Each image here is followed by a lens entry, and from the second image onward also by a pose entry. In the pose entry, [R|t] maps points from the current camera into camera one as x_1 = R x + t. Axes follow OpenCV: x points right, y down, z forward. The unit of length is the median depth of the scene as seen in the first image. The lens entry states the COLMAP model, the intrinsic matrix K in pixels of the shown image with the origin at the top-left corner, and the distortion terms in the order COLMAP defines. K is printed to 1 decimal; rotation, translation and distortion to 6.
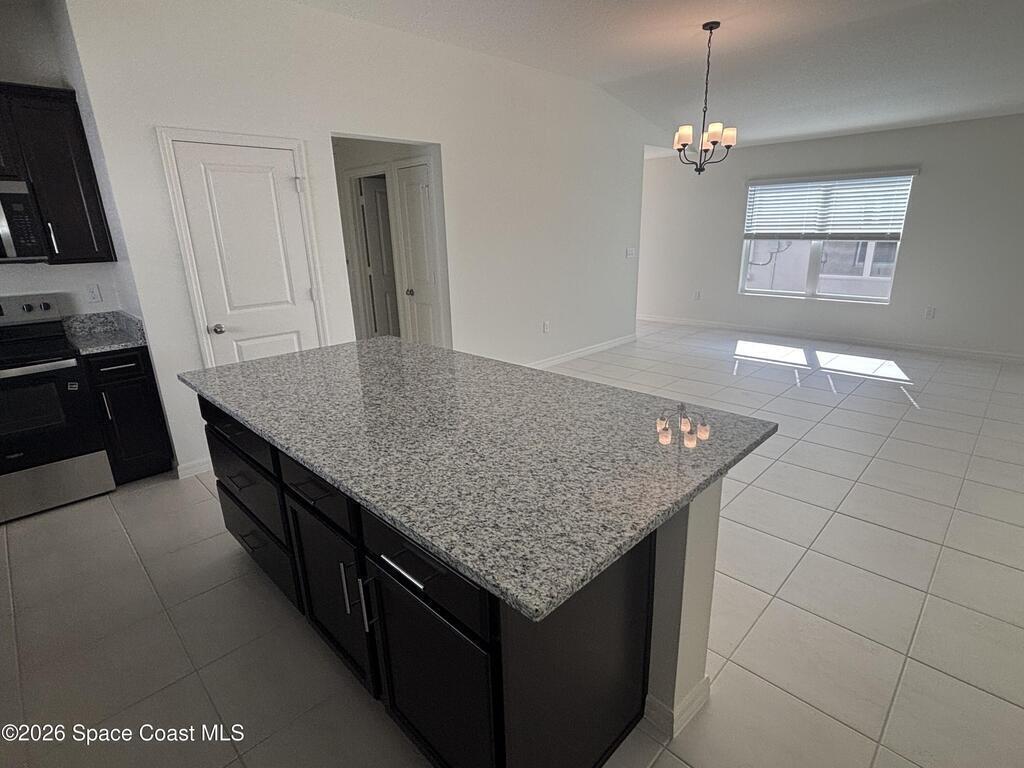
lens RADIAL K [[512.3, 0, 505.5], [0, 512.3, 385.0], [0, 0, 1]] dist [0.001642, 0.003877]
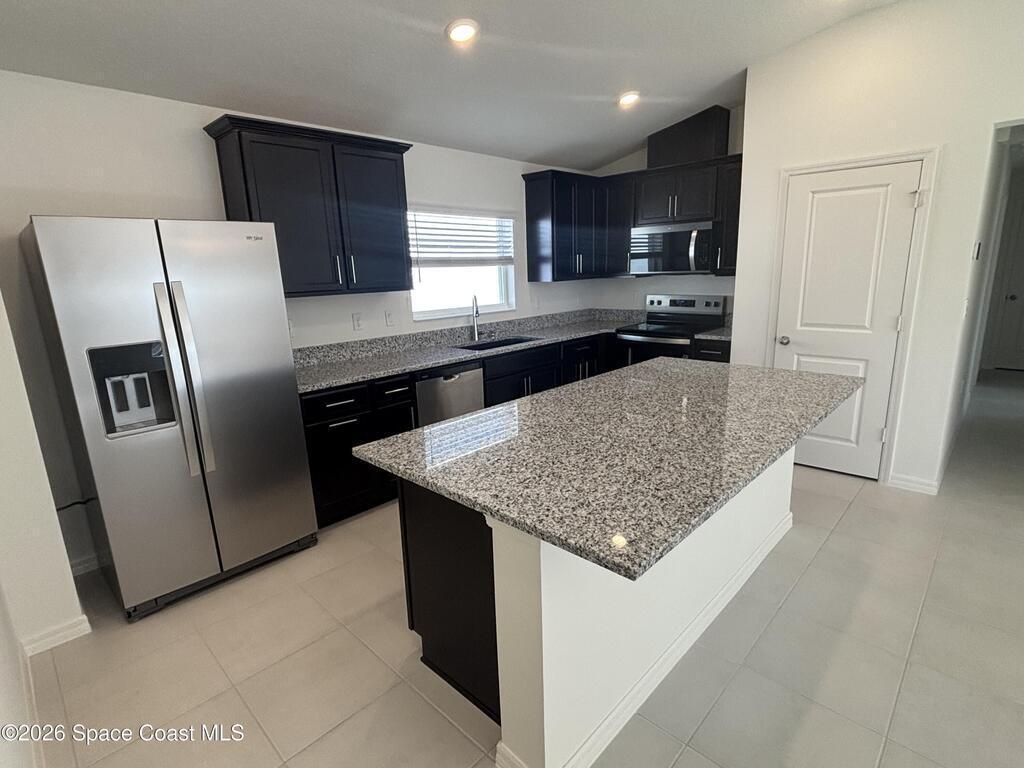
lens RADIAL K [[512.3, 0, 508.5], [0, 512.3, 386.0], [0, 0, 1]] dist [0.001642, 0.003877]
pose [[0.022320, 0.252395, -0.967367, 0.824061], [-0.262756, 0.935072, 0.237907, -0.191019], [0.964604, 0.248871, 0.087189, 0.548160]]
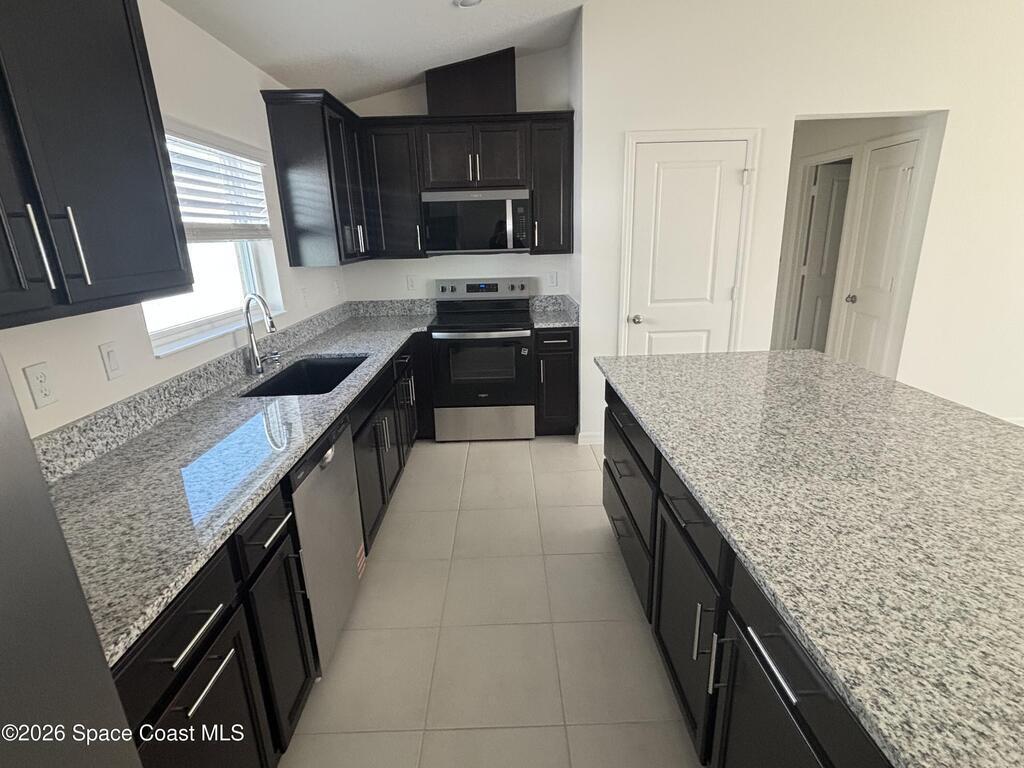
lens RADIAL K [[512.3, 0, 510.9], [0, 512.3, 386.7], [0, 0, 1]] dist [0.001642, 0.003877]
pose [[0.725336, 0.203912, -0.657501, -0.030435], [-0.194458, 0.976915, 0.088452, -0.023892], [0.660359, 0.063699, 0.748244, 0.058512]]
